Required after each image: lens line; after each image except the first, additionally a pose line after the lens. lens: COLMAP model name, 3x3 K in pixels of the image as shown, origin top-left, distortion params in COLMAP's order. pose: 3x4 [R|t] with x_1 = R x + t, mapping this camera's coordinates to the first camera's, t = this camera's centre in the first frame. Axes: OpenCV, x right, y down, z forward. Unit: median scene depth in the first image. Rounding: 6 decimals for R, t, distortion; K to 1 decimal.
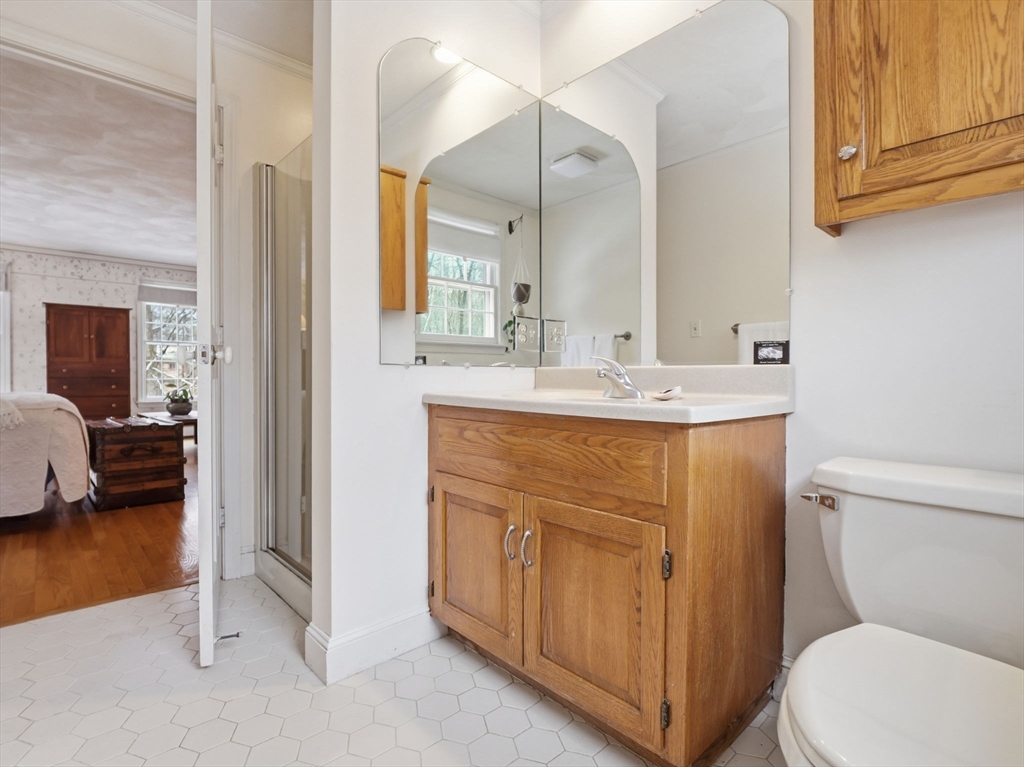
lens RADIAL K [[499.3, 0, 508.8], [0, 499.3, 377.2], [0, 0, 1]] dist [-0.010822, -0.002250]
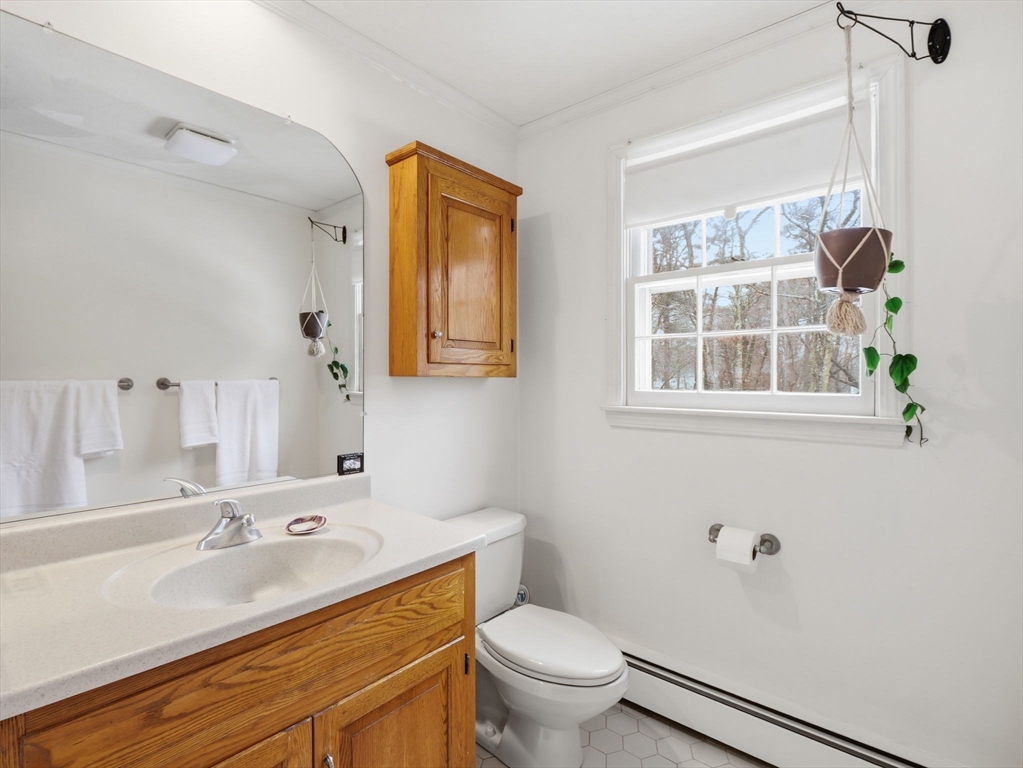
lens RADIAL K [[498.8, 0, 507.6], [0, 498.8, 381.7], [0, 0, 1]] dist [-0.010822, -0.002250]
pose [[-0.095871, -0.010949, 0.995334, -0.716817], [0.002006, 0.999935, 0.011193, -0.269054], [-0.995392, 0.003070, -0.095843, 0.777827]]
